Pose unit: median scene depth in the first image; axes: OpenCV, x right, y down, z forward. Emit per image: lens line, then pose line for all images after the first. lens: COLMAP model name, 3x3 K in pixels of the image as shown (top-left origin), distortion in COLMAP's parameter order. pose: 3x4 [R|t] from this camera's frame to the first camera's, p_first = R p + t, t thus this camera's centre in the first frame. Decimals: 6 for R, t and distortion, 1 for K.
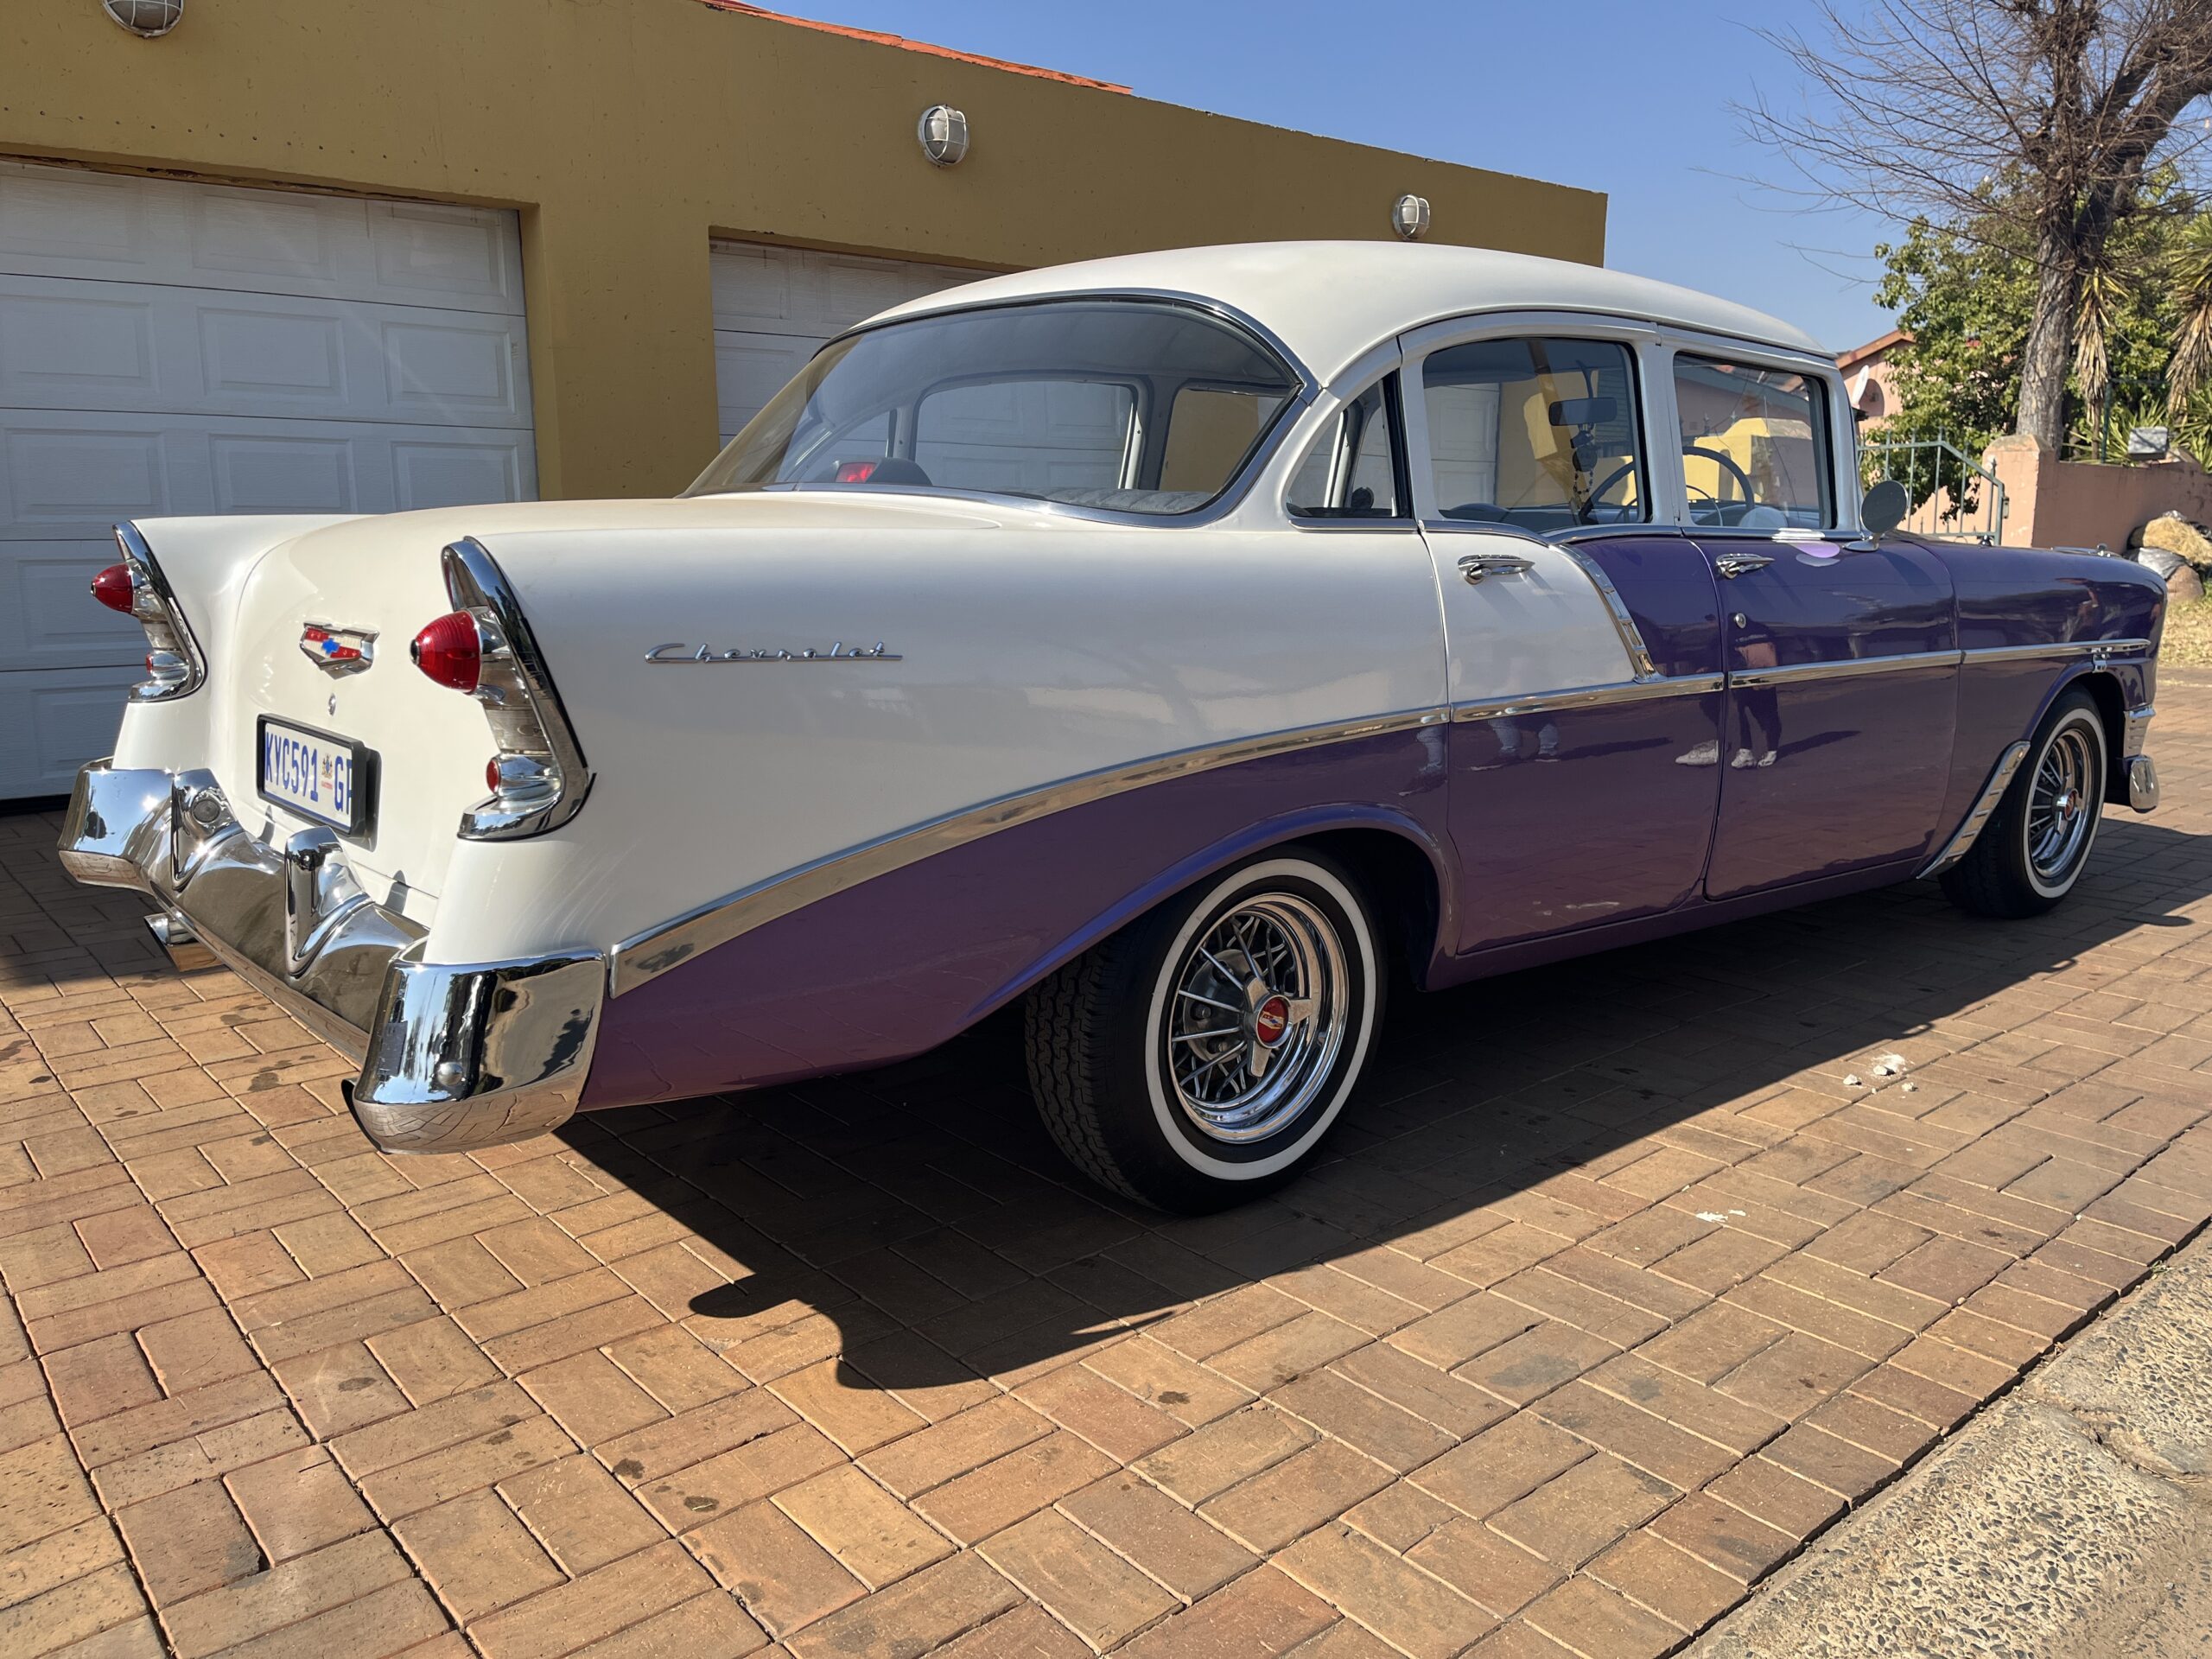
lens RADIAL K [[1673.0, 0, 1110.1], [0, 1673.0, 834.4], [0, 0, 1]] dist [0.064713, -0.087495]
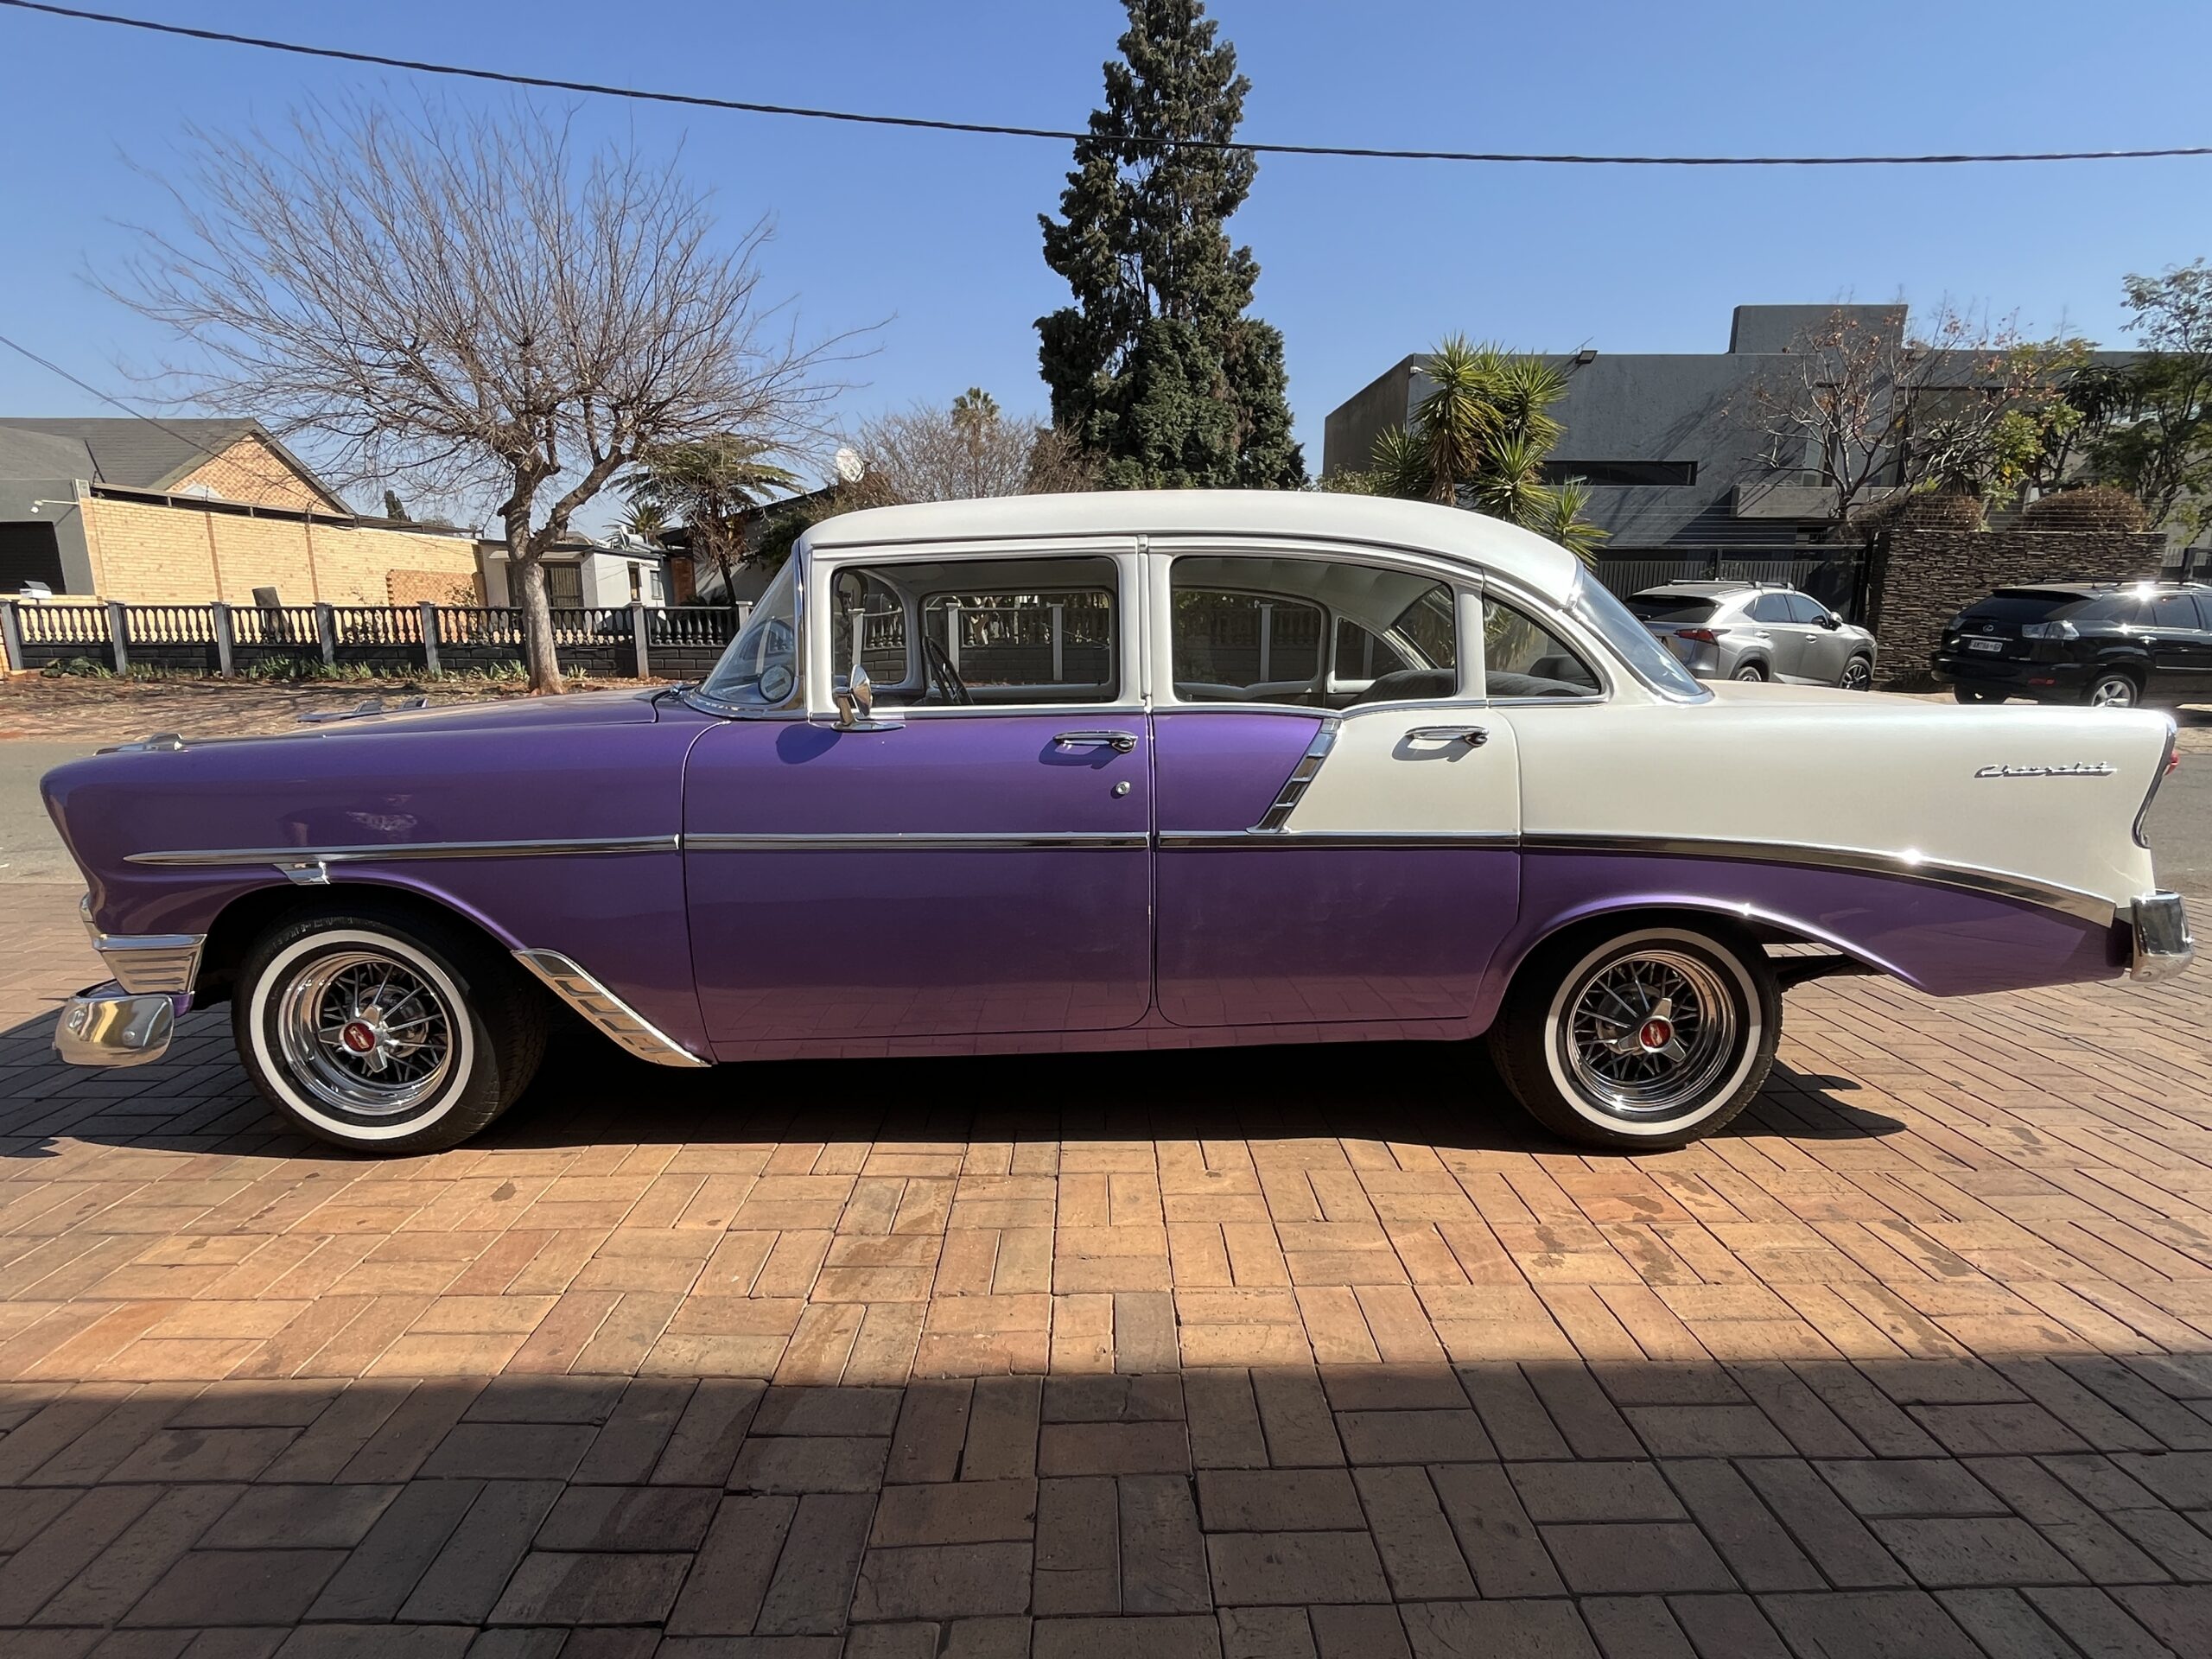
lens RADIAL K [[1064.9, 0, 1106.0], [0, 1064.9, 829.5], [0, 0, 1]] dist [-0.002648, 0.000231]
pose [[-0.765065, -0.114159, 0.633753, -0.613568], [0.117581, 0.942851, 0.311781, -0.565875], [-0.633127, 0.313050, -0.707919, 2.666753]]
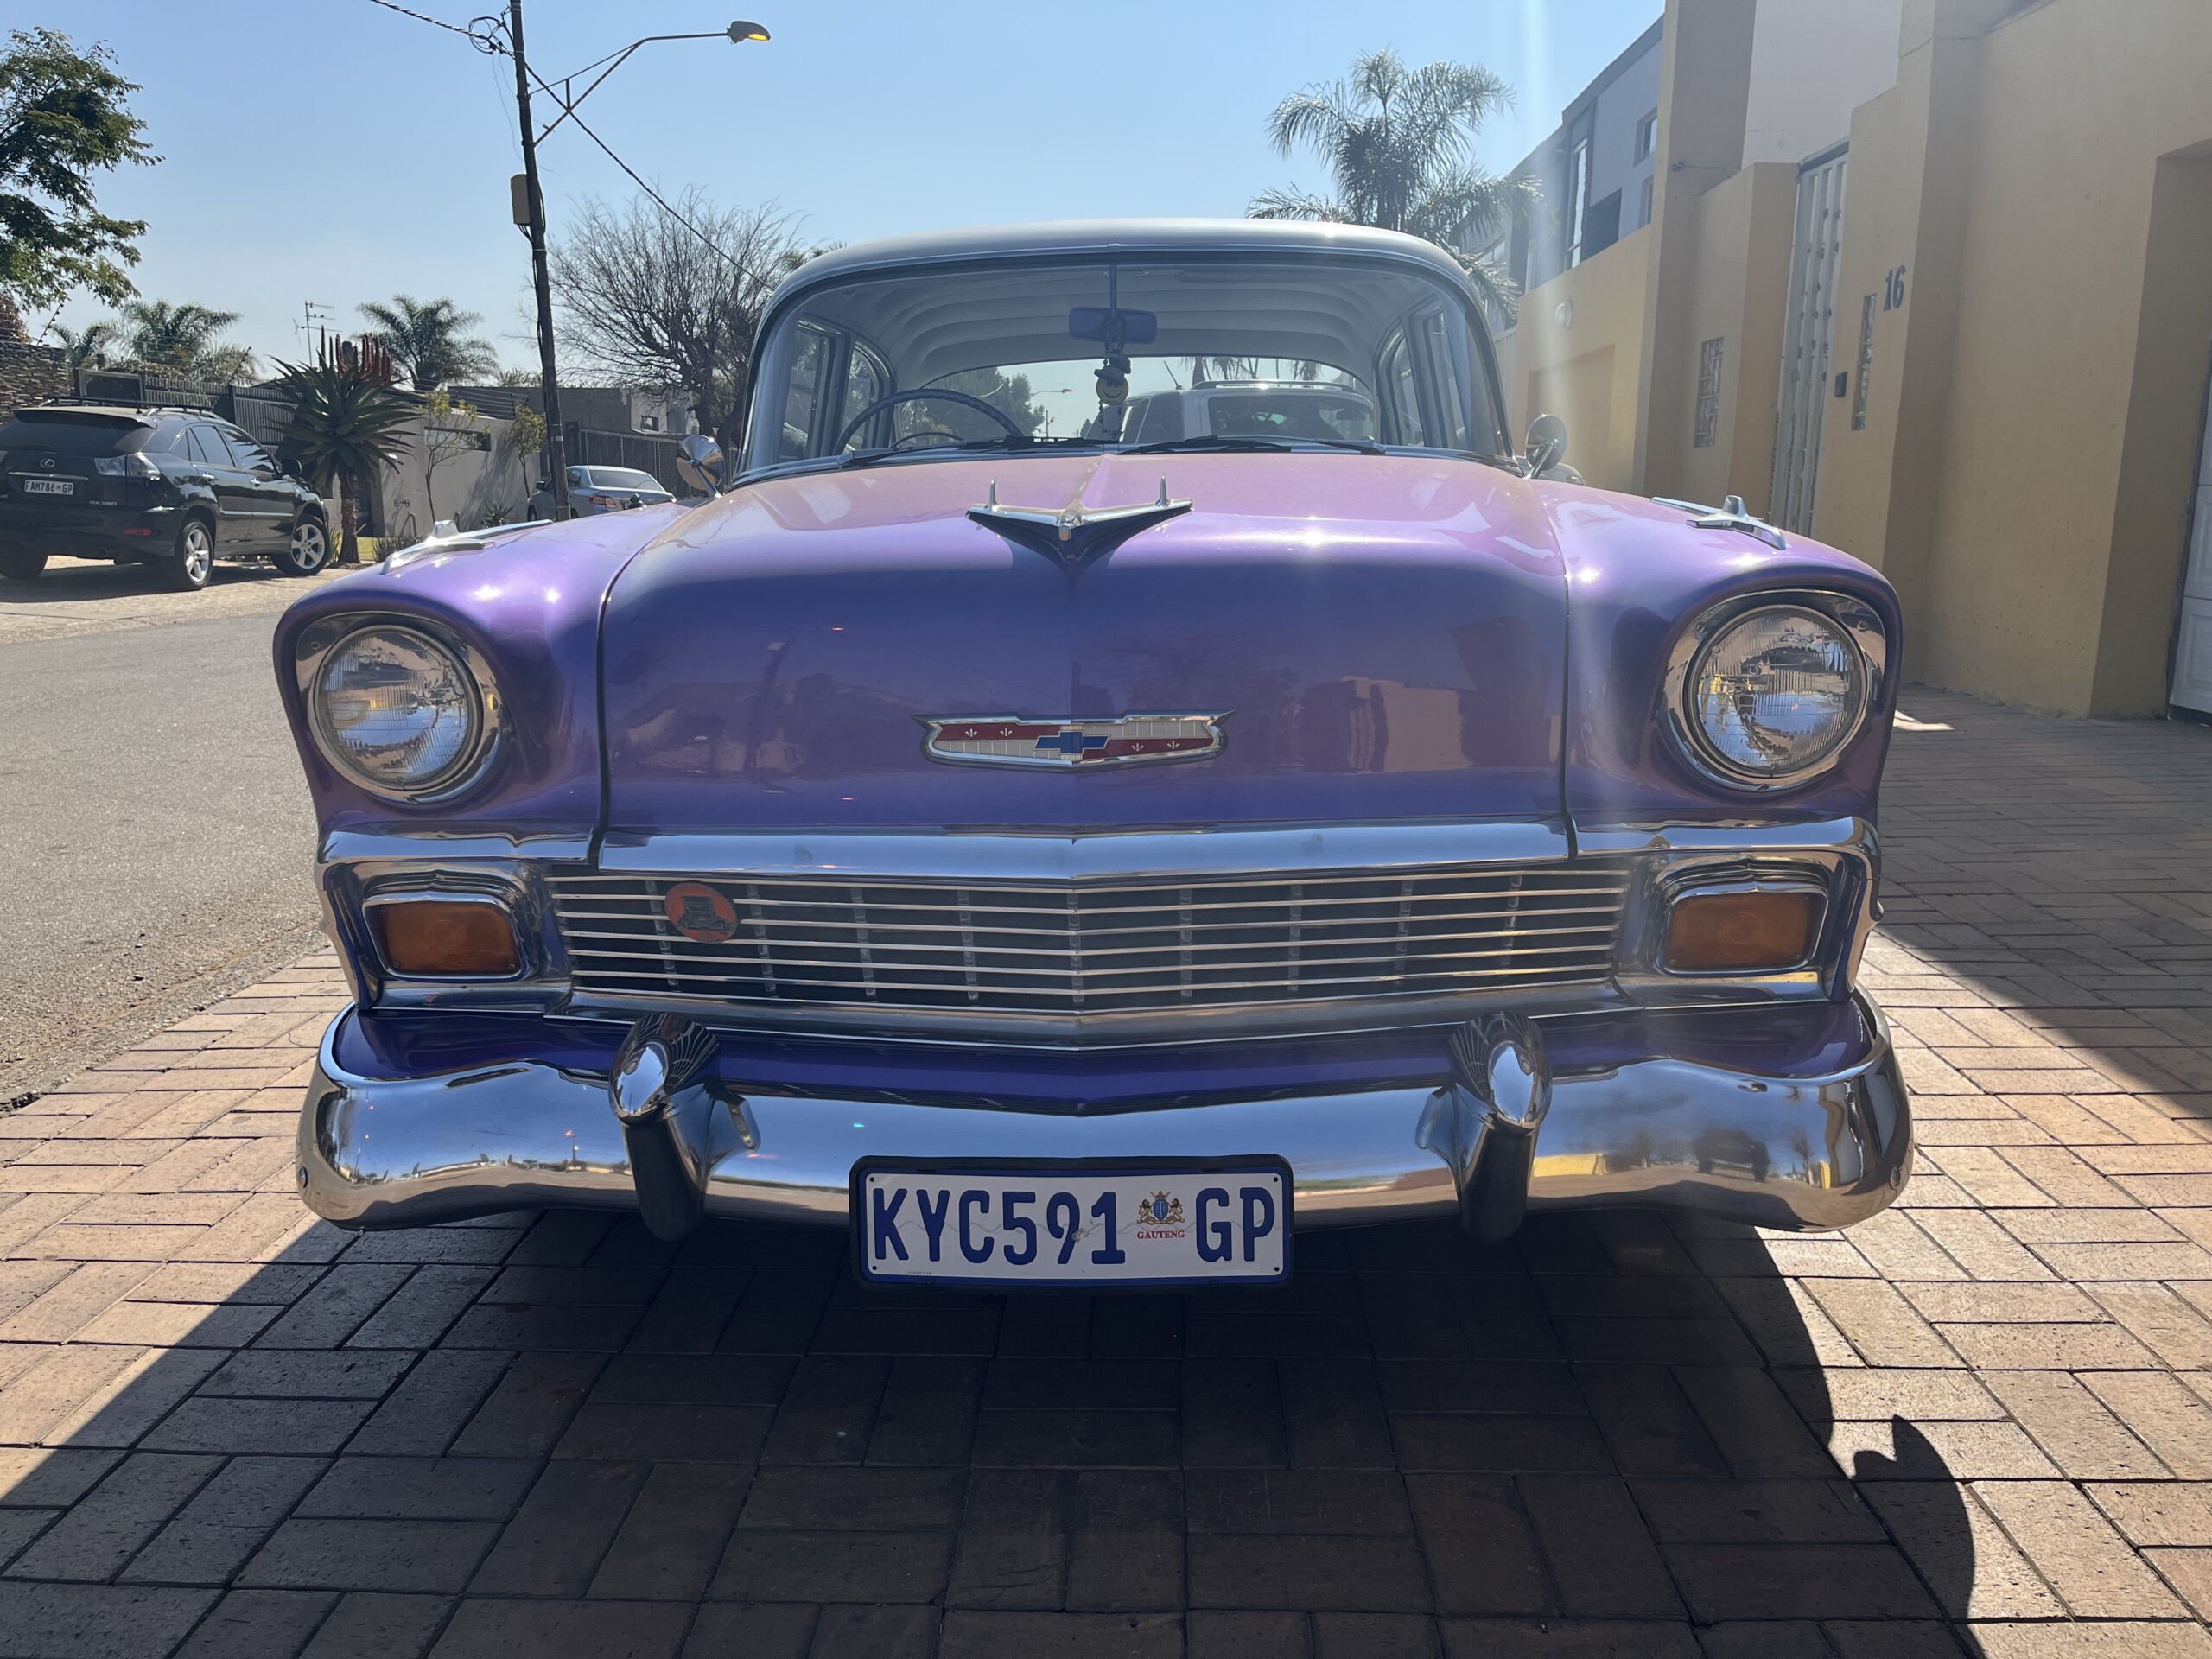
lens RADIAL K [[1673.0, 0, 1110.1], [0, 1673.0, 834.4], [0, 0, 1]] dist [0.064713, -0.087495]
pose [[0.703273, -0.162747, 0.692041, -0.956366], [0.162499, 0.984473, 0.066382, -0.251303], [-0.692099, 0.065771, 0.718799, 0.494608]]
